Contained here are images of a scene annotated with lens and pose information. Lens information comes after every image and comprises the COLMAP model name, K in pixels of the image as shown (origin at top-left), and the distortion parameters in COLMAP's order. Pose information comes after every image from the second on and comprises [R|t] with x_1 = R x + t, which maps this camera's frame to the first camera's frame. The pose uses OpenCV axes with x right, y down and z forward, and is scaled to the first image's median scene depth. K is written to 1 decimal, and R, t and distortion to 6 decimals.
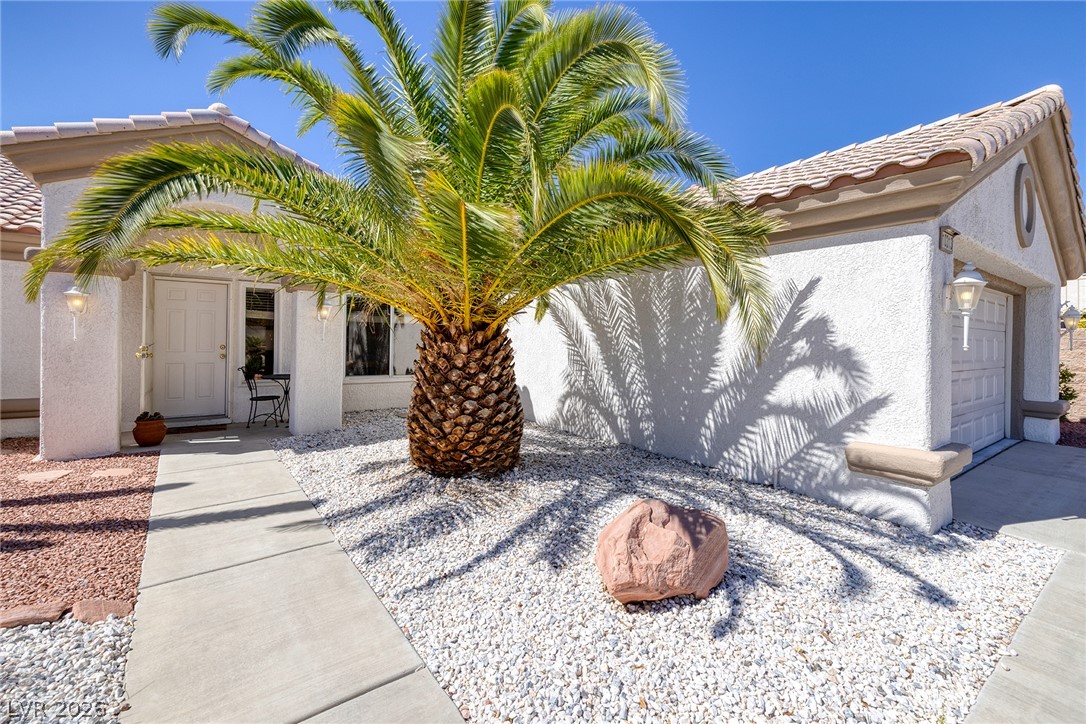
lens RADIAL K [[450.0, 0, 538.4], [0, 450.0, 359.3], [0, 0, 1]] dist [0.000728, 0.000407]
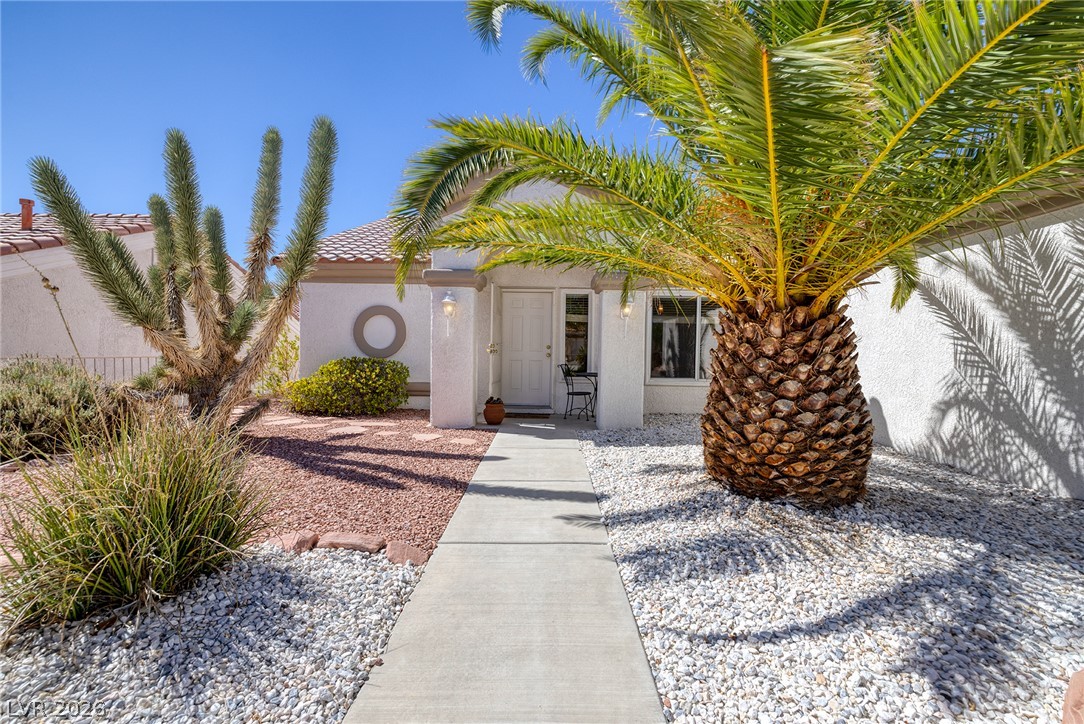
lens RADIAL K [[449.2, 0, 537.5], [0, 449.2, 359.3], [0, 0, 1]] dist [0.000728, 0.000407]
pose [[0.783393, 0.005735, -0.621501, -0.010332], [-0.017924, 0.999750, -0.013368, 0.041424], [0.621269, 0.021612, 0.783300, 0.161372]]
